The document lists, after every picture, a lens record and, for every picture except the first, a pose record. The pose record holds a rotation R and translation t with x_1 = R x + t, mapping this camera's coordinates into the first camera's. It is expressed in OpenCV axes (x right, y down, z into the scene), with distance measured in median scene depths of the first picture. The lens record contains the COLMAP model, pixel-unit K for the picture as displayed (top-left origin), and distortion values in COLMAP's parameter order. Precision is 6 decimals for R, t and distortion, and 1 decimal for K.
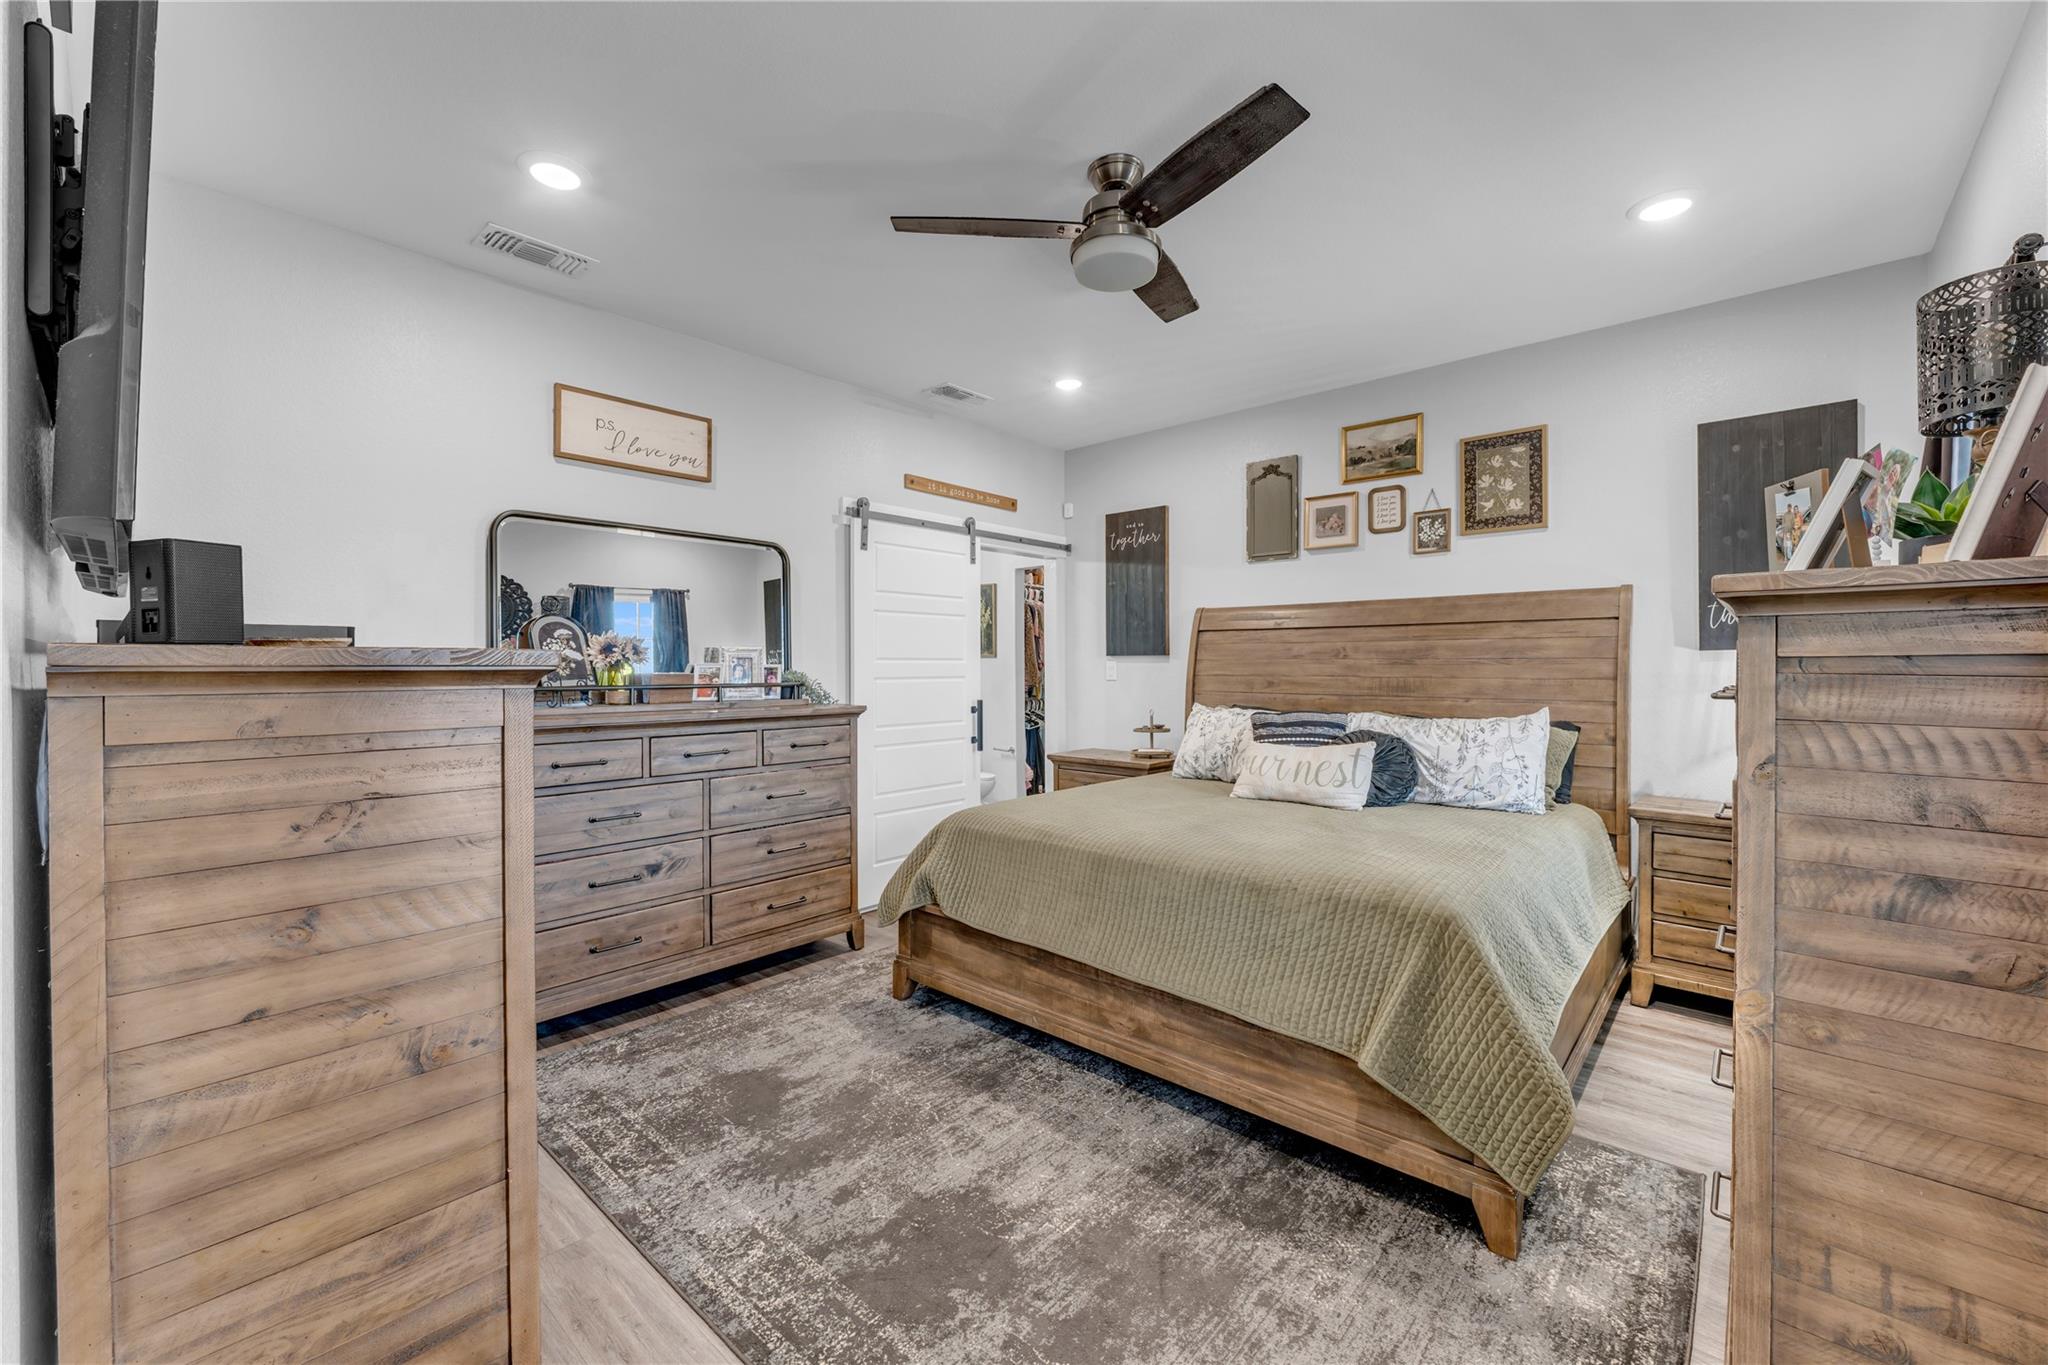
lens RADIAL K [[815.0, 0, 1016.5], [0, 815.0, 666.8], [0, 0, 1]] dist [-0.004142, 0.000233]
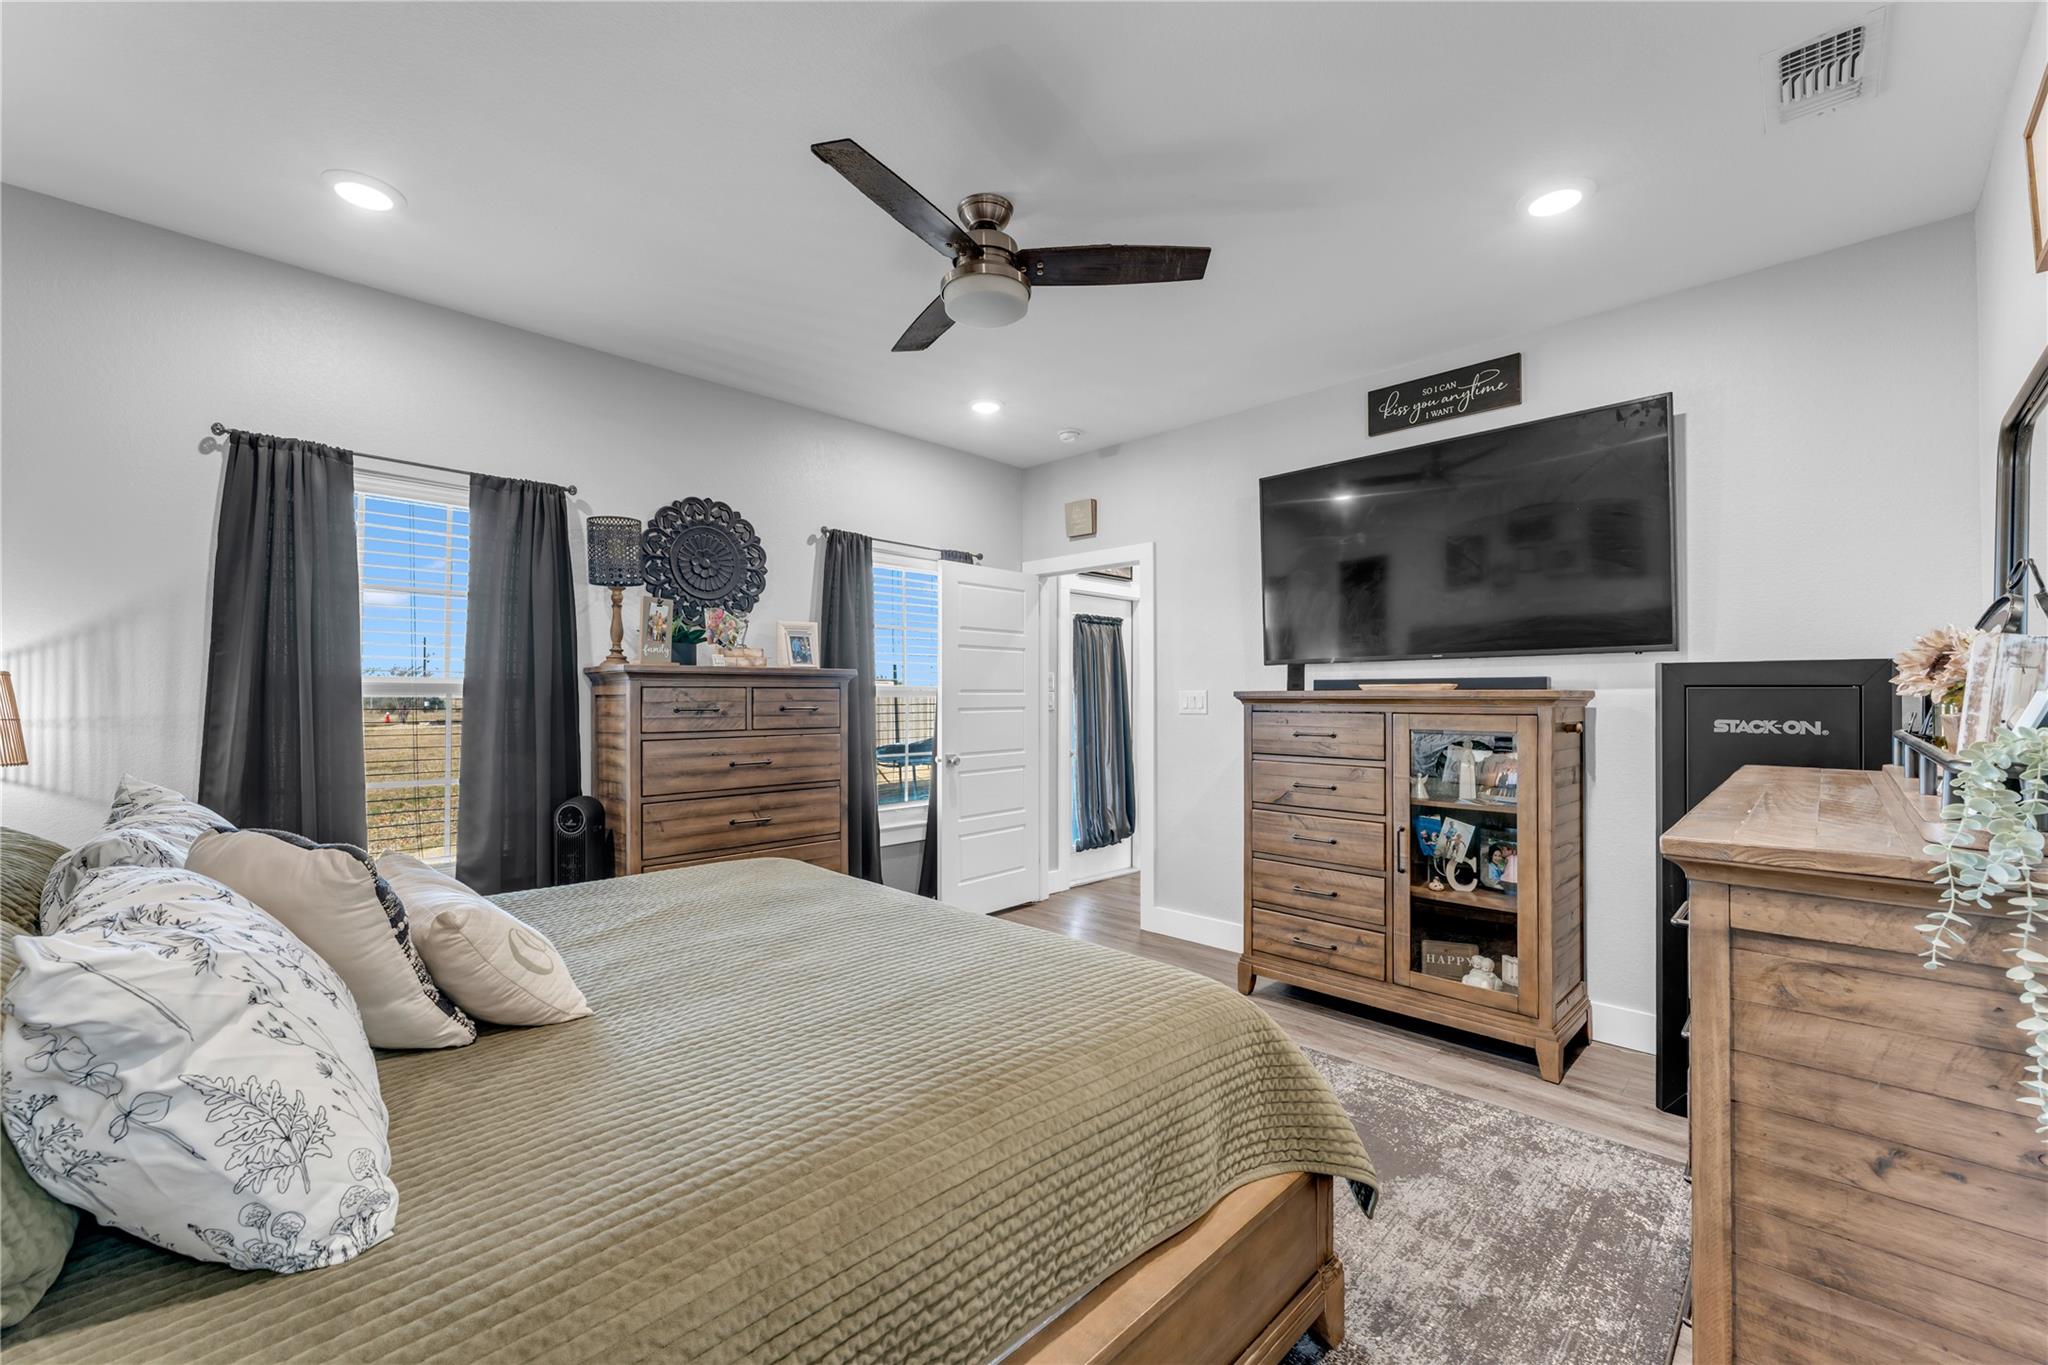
lens RADIAL K [[815.0, 0, 1022.6], [0, 815.0, 696.7], [0, 0, 1]] dist [-0.004142, 0.000233]
pose [[-0.999231, 0.003116, 0.039082, 0.036563], [0.002917, 0.999983, -0.005128, 0.004684], [-0.039098, -0.005010, -0.999223, 1.861388]]
